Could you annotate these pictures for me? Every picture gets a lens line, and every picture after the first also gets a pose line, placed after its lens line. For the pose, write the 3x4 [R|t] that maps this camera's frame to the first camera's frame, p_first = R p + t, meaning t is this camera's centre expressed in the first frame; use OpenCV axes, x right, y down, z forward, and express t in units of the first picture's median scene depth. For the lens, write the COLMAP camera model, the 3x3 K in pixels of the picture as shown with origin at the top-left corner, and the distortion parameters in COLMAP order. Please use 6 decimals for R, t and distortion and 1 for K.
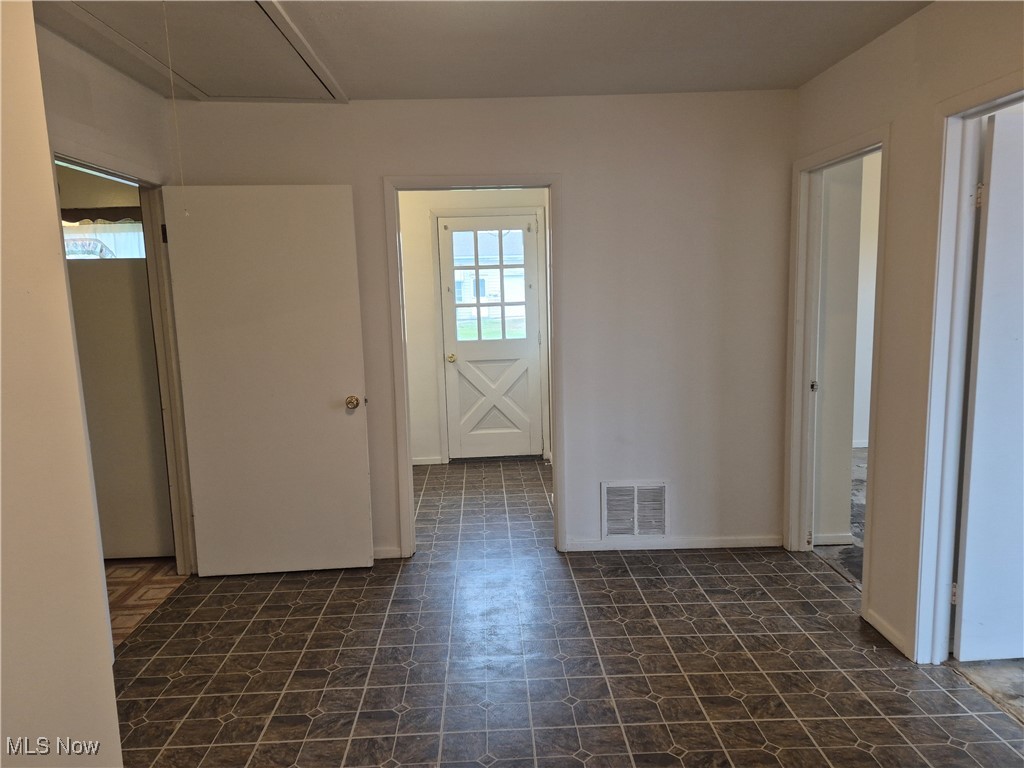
lens RADIAL K [[709.5, 0, 519.4], [0, 709.5, 370.1], [0, 0, 1]] dist [0.094470, -0.095513]
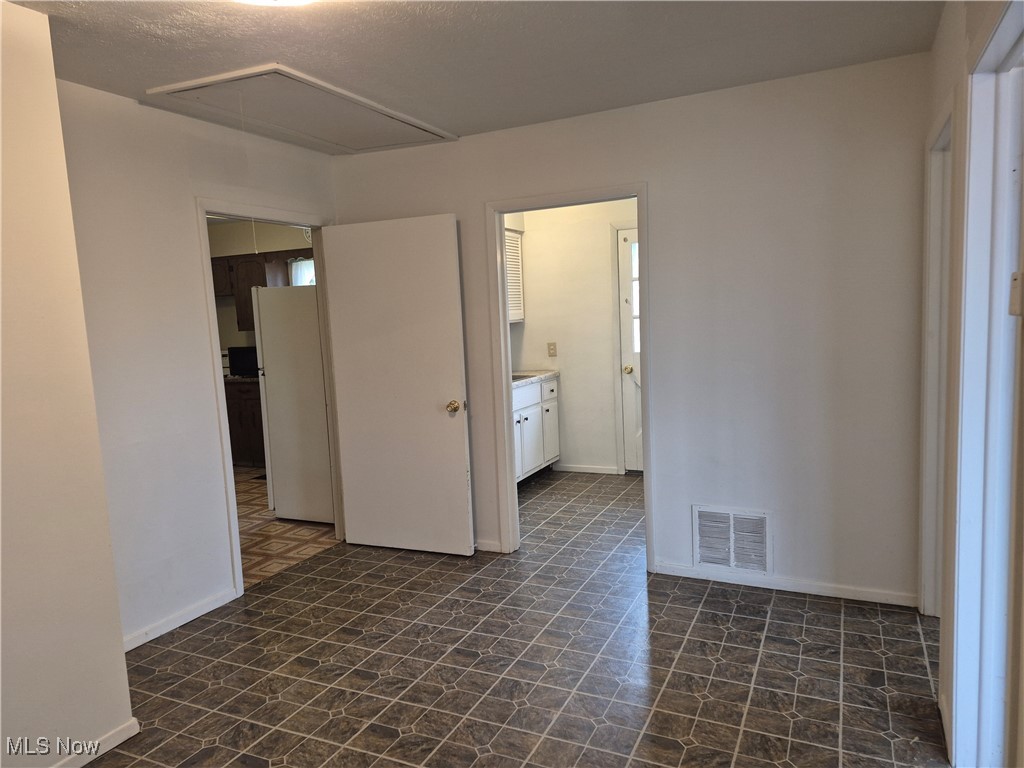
lens RADIAL K [[709.5, 0, 509.1], [0, 709.5, 380.2], [0, 0, 1]] dist [0.094470, -0.095513]
pose [[0.883240, 0.029801, -0.467973, 0.336777], [-0.029966, 0.999526, 0.007093, -0.006300], [0.467963, 0.007759, 0.883714, 0.050673]]
